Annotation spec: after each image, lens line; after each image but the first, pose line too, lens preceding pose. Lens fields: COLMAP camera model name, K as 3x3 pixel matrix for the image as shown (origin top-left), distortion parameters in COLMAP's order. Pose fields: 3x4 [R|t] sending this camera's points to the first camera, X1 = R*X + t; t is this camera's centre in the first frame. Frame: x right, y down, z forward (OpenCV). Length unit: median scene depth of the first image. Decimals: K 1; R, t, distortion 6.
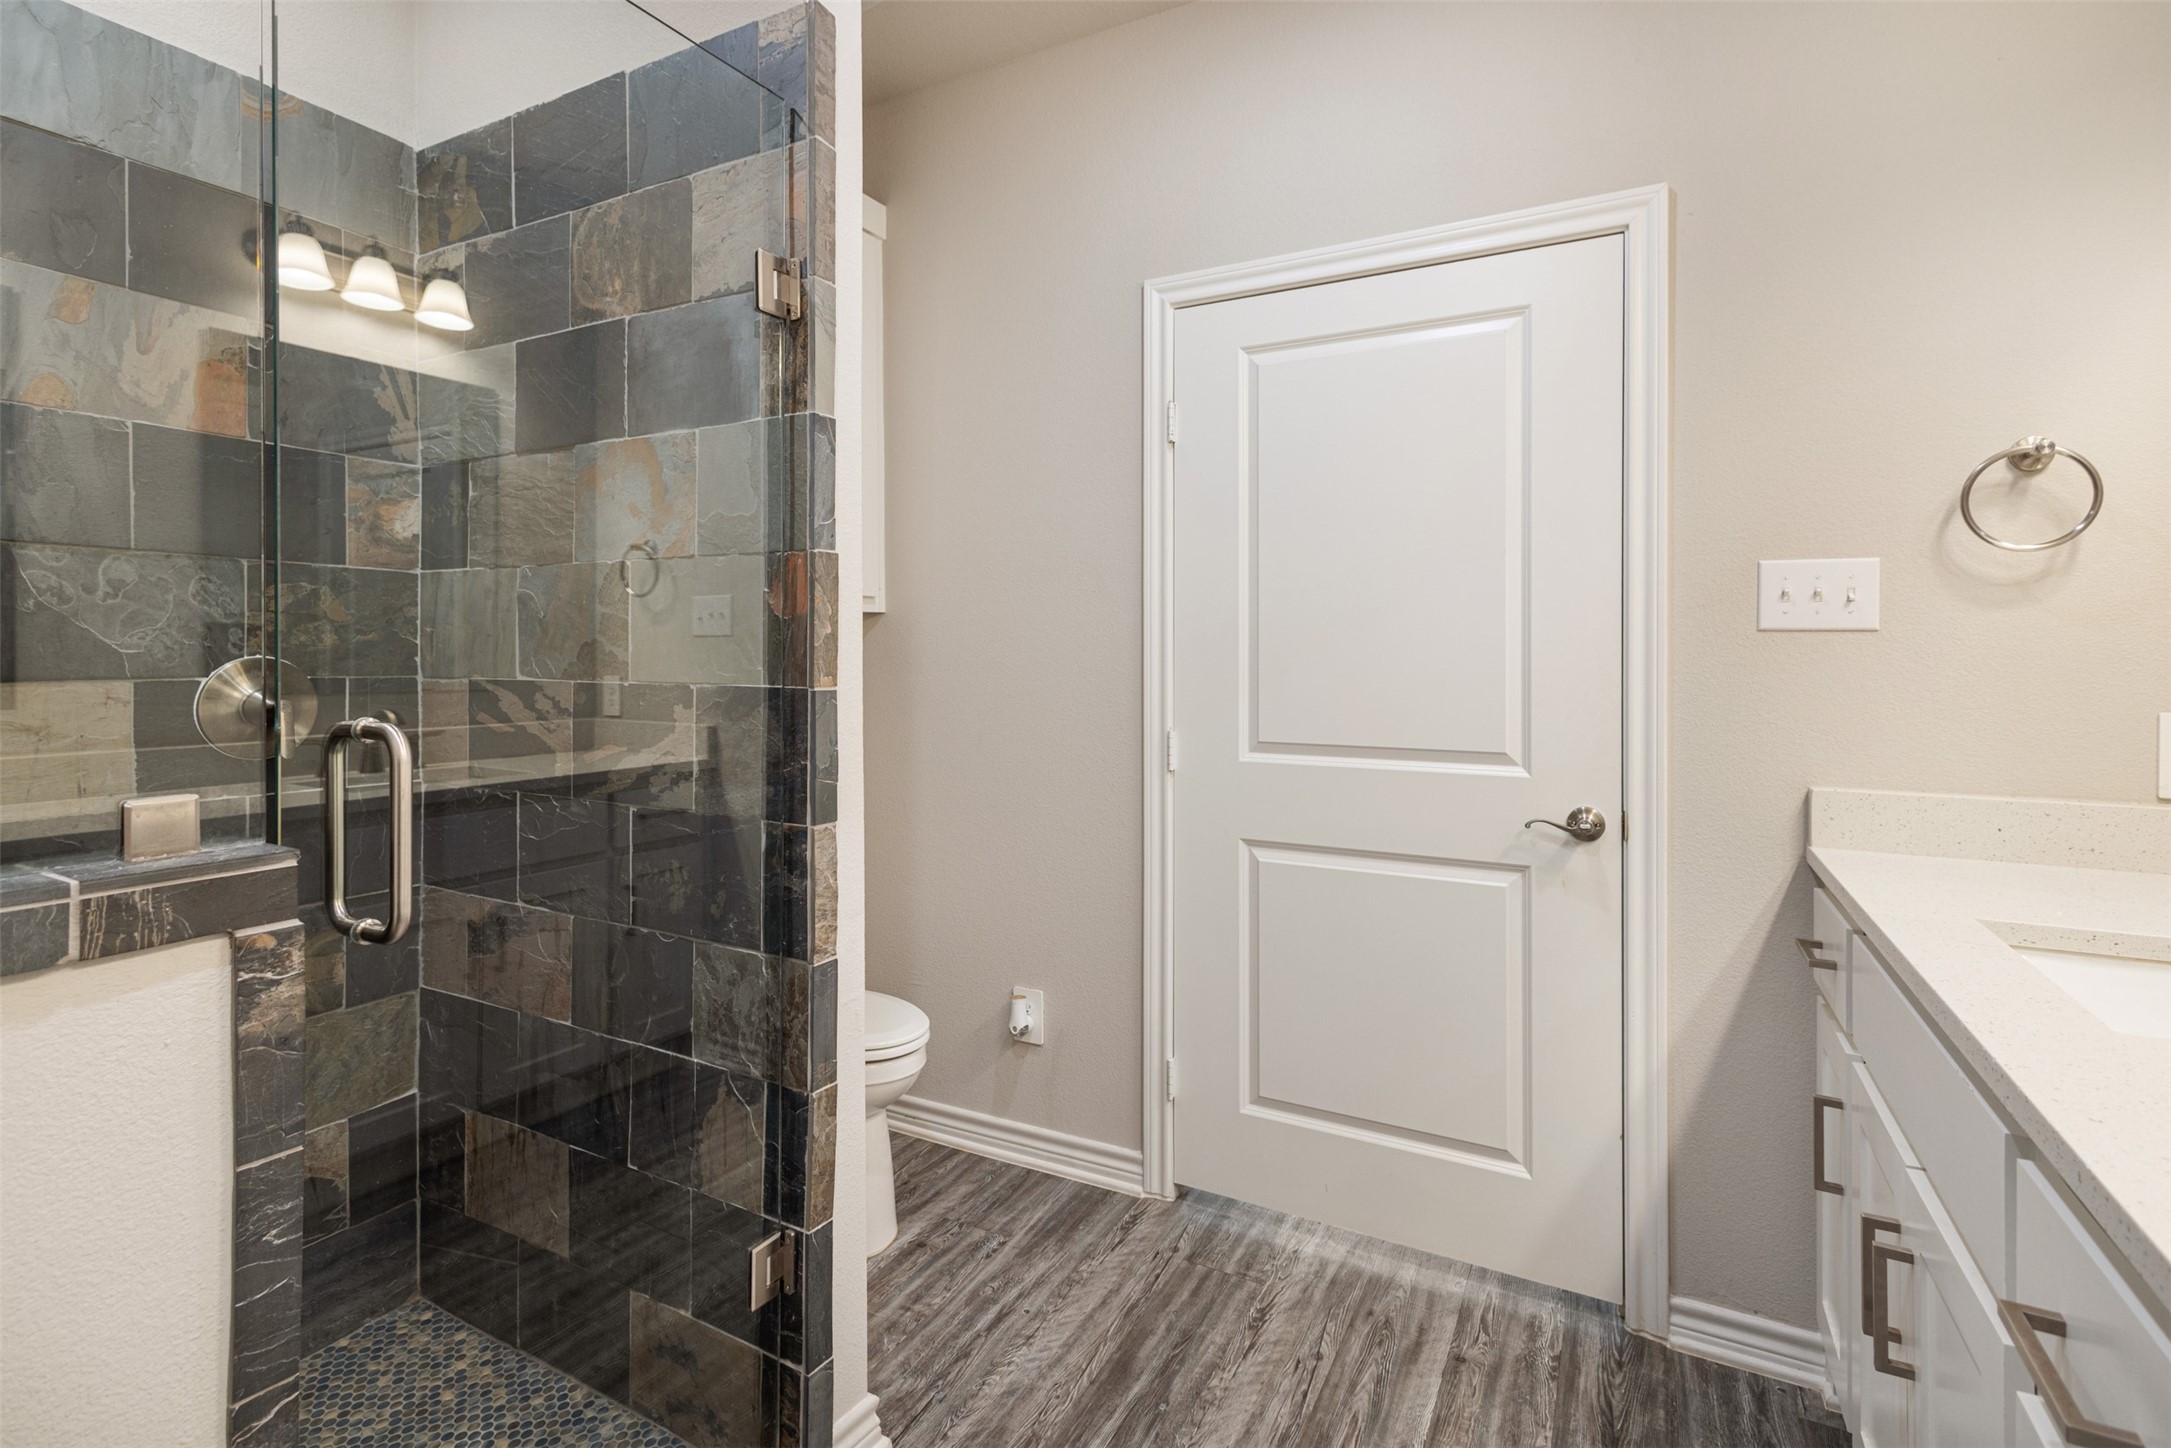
lens RADIAL K [[1032.6, 0, 1096.6], [0, 1032.6, 645.7], [0, 0, 1]] dist [0.004832, -0.000414]
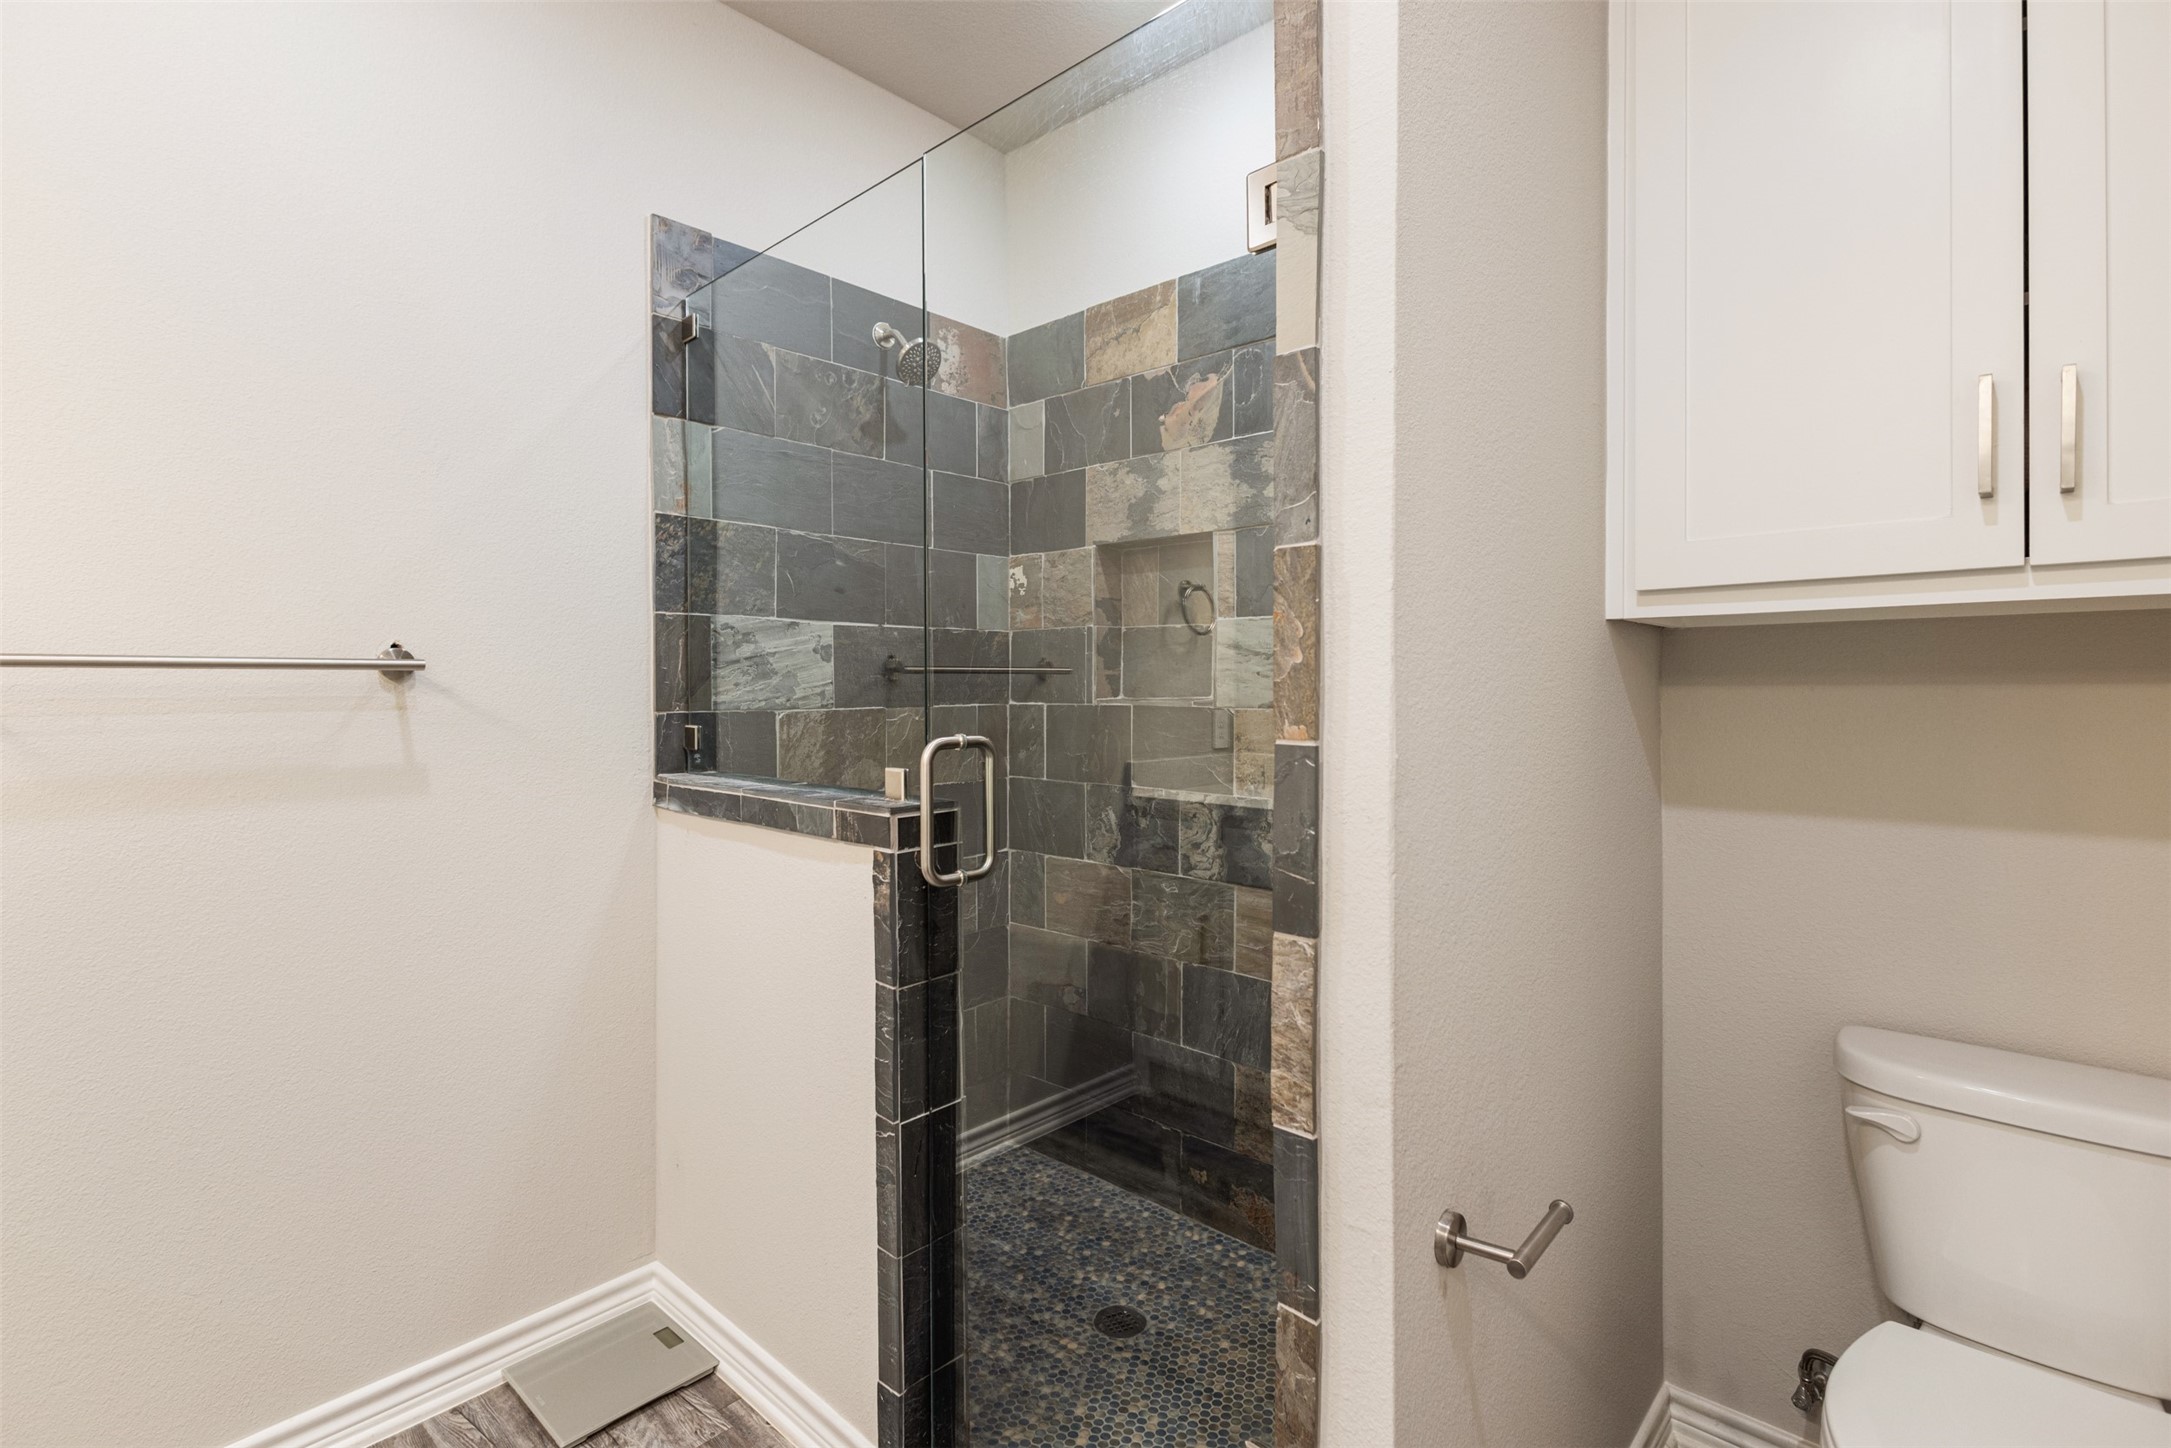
lens RADIAL K [[1032.6, 0, 1096.6], [0, 1032.6, 645.7], [0, 0, 1]] dist [0.004832, -0.000414]
pose [[-0.260054, -0.010508, -0.965537, 0.763449], [0.026511, 0.999486, -0.018018, -0.025780], [0.965230, -0.030283, -0.259642, 1.790360]]
